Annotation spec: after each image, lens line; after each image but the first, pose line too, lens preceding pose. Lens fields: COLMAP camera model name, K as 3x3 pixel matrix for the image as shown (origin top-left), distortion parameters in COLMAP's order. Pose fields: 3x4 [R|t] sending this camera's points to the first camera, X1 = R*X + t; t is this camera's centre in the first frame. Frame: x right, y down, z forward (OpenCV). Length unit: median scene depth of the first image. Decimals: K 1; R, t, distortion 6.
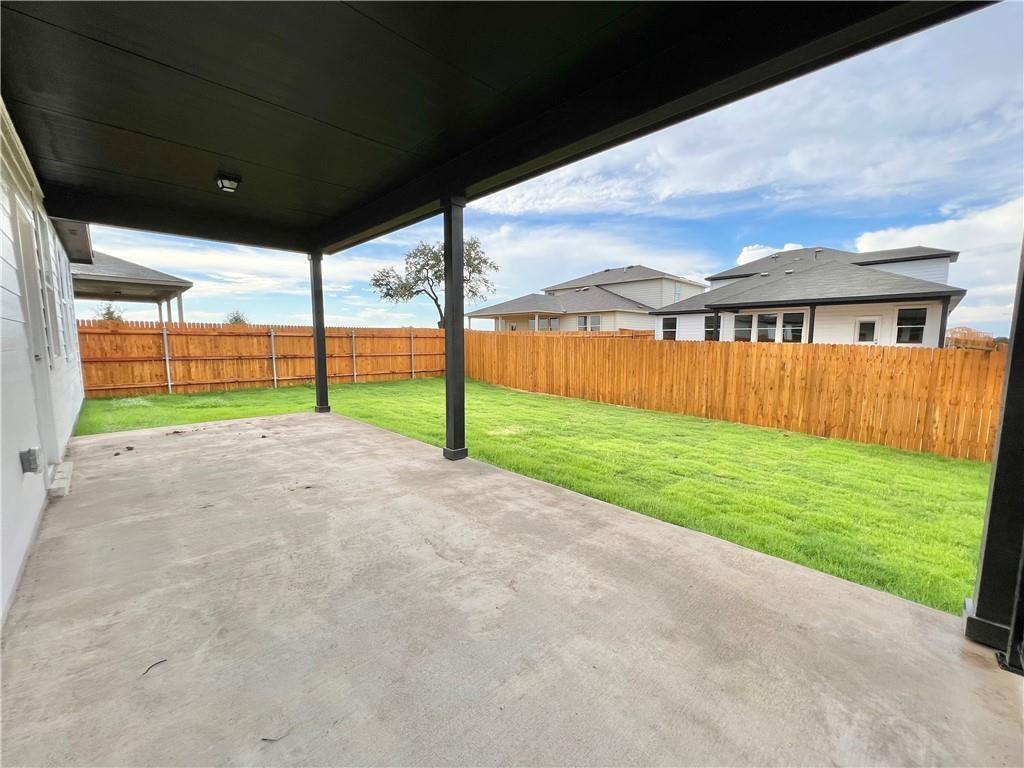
lens RADIAL K [[412.3, 0, 512.1], [0, 412.3, 383.5], [0, 0, 1]] dist [-0.002127, 0.000205]
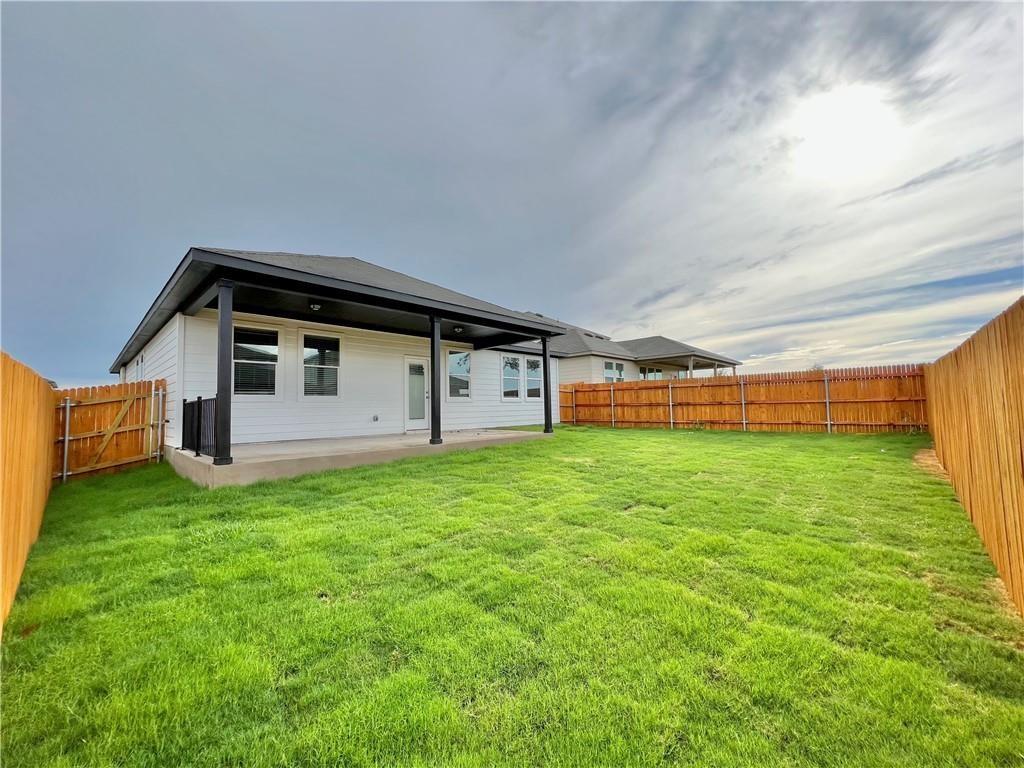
lens RADIAL K [[412.3, 0, 511.6], [0, 412.3, 382.3], [0, 0, 1]] dist [-0.002127, 0.000205]
pose [[0.040546, -0.067117, -0.996921, 0.729056], [-0.085200, 0.993875, -0.070377, 0.000778], [0.995539, 0.087791, 0.034579, 0.492399]]
